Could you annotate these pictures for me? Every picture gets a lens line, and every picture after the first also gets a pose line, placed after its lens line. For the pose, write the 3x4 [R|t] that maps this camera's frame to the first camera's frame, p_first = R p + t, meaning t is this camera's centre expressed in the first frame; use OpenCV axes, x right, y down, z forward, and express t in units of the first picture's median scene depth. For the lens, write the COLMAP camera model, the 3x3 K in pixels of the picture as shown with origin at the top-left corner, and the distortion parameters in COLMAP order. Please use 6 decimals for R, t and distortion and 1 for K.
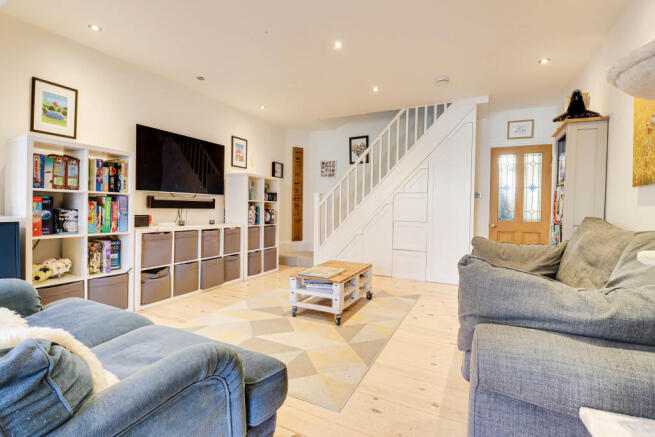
lens RADIAL K [[304.7, 0, 330.7], [0, 304.7, 213.4], [0, 0, 1]] dist [-0.015884, -0.002130]
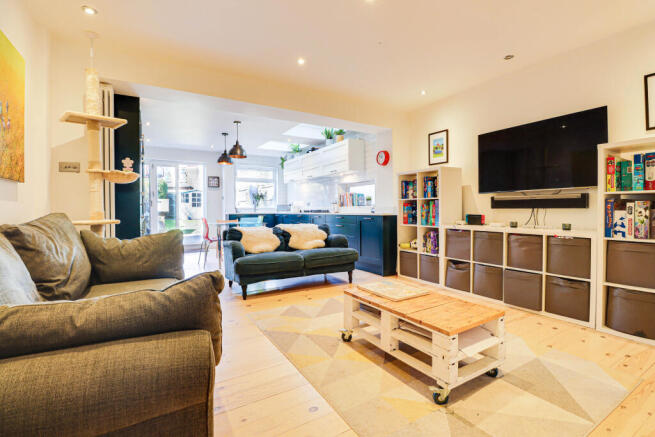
lens RADIAL K [[304.7, 0, 330.8], [0, 304.7, 214.4], [0, 0, 1]] dist [-0.015884, -0.002130]
pose [[-0.548247, 0.002932, -0.836312, 0.622057], [-0.014092, 0.999819, 0.012743, -0.002696], [0.836198, 0.018772, -0.548106, 1.160498]]
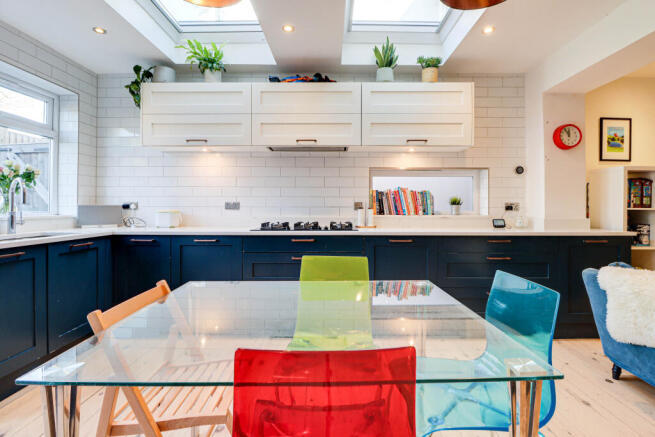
lens RADIAL K [[304.7, 0, 329.1], [0, 304.7, 204.0], [0, 0, 1]] dist [-0.015884, -0.002130]
pose [[0.431766, -0.013795, -0.901880, -0.276937], [-0.012237, 0.999701, -0.021150, -0.041198], [0.901903, 0.020168, 0.431468, -0.445309]]
